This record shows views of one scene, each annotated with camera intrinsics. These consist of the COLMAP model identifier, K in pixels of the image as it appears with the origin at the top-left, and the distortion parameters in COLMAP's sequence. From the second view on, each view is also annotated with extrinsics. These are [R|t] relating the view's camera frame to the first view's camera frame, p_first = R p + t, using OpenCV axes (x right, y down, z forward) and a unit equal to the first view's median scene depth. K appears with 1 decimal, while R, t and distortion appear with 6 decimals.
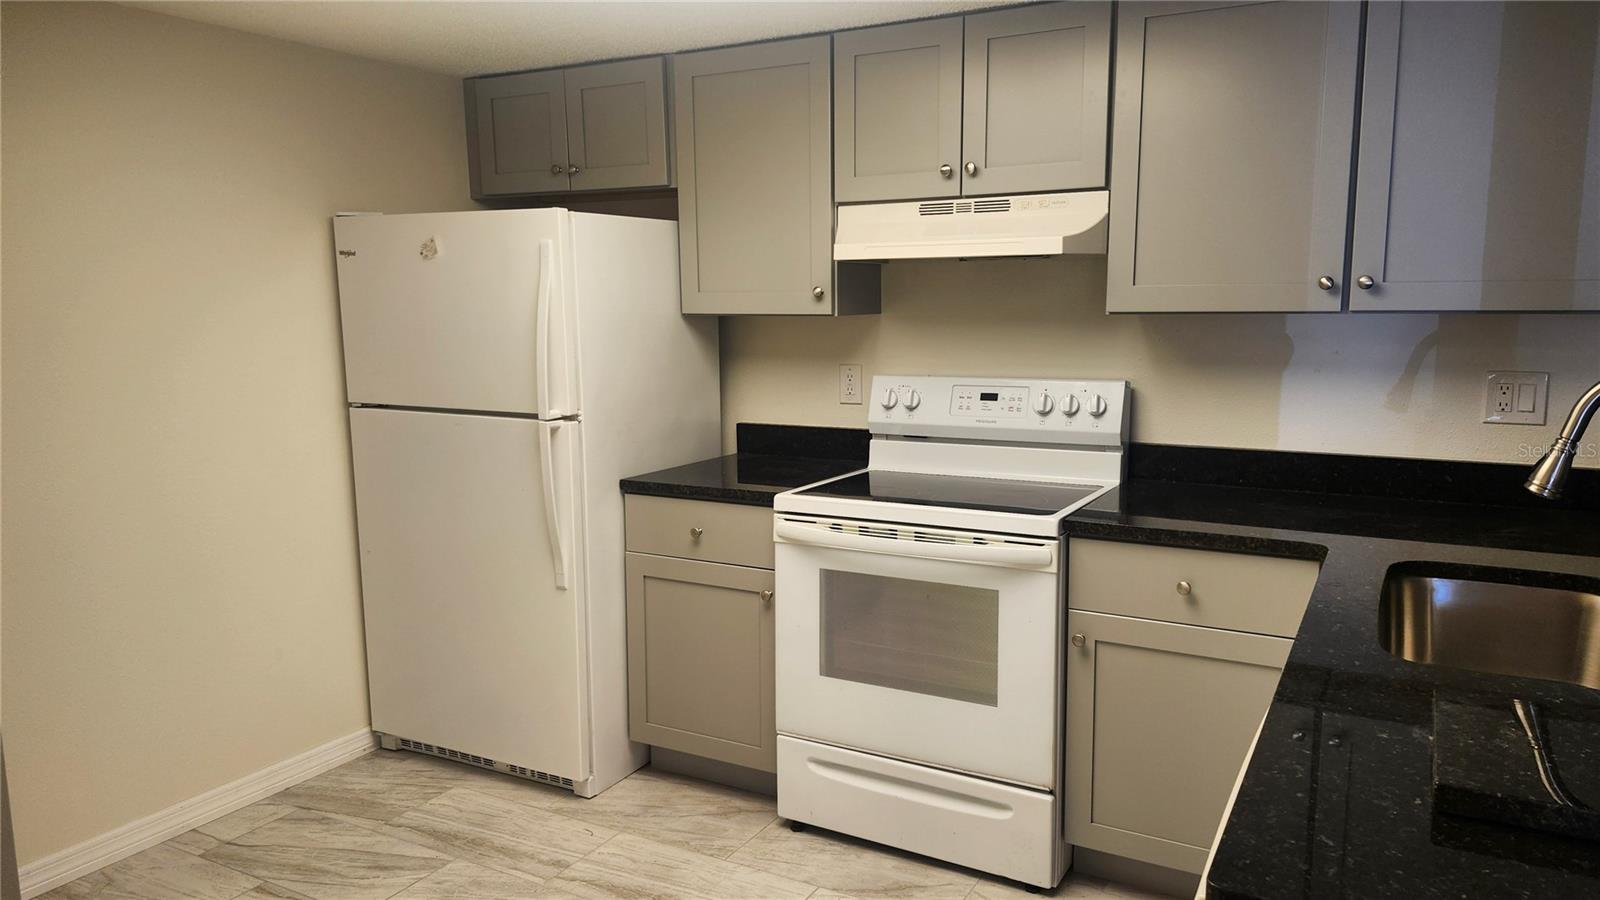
lens RADIAL K [[1124.5, 0, 810.7], [0, 1124.5, 458.3], [0, 0, 1]] dist [0.123909, -0.171549]
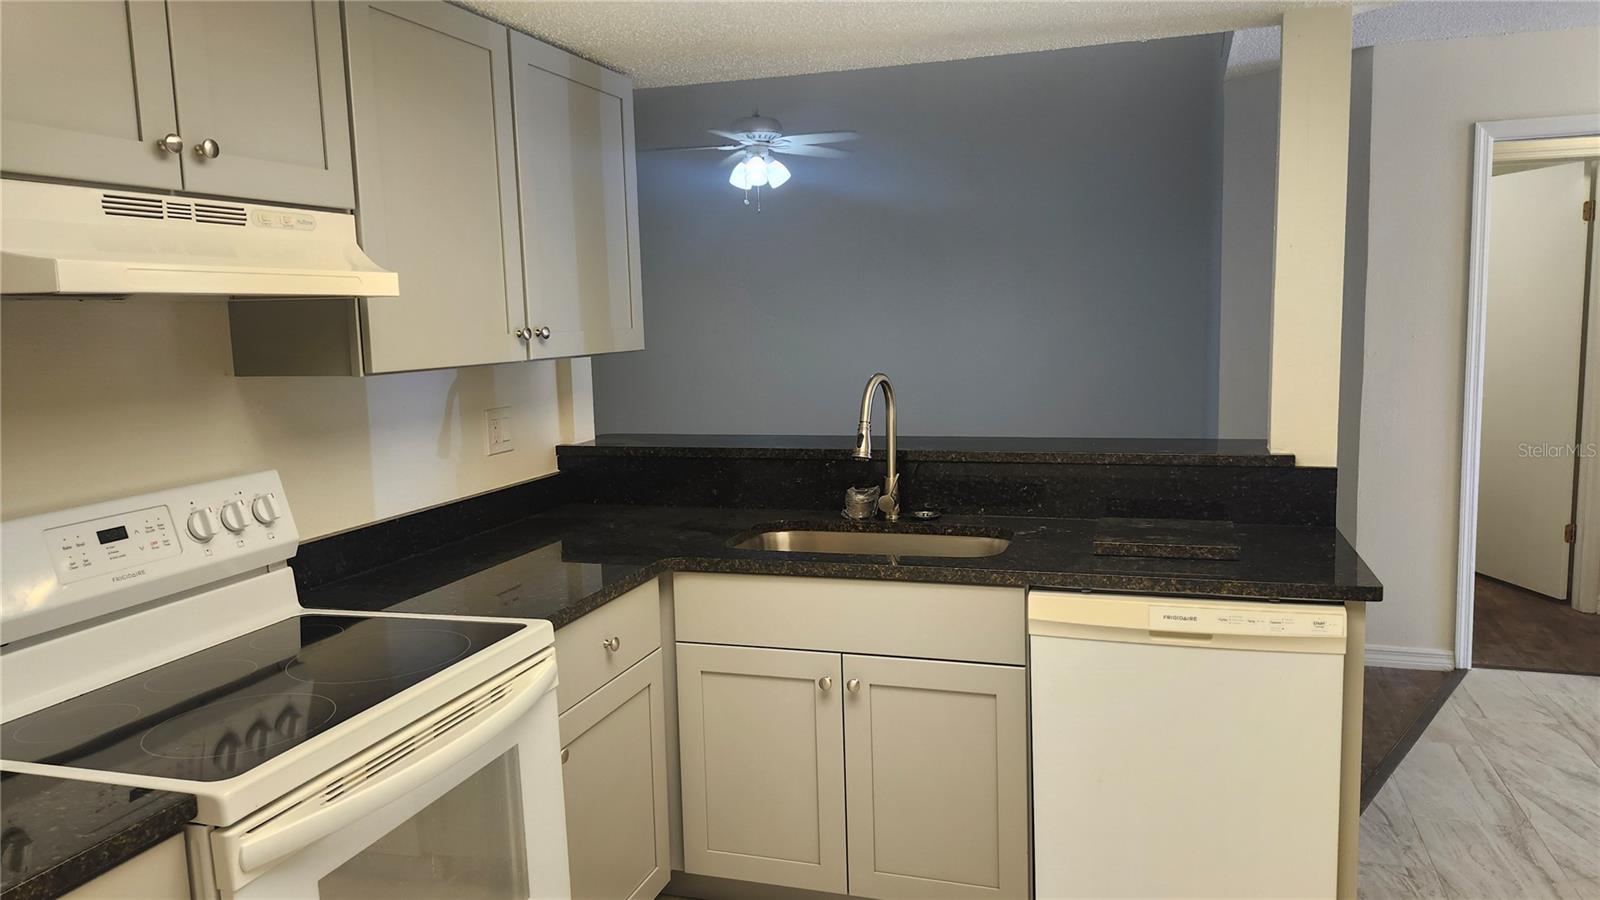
lens RADIAL K [[1090.4, 0, 815.0], [0, 1090.4, 461.3], [0, 0, 1]] dist [0.078371, -0.079942]
pose [[-0.192866, -0.122512, 0.973547, -0.492895], [0.164550, 0.974086, 0.155178, -0.128860], [-0.967329, 0.190126, -0.167709, 0.792975]]
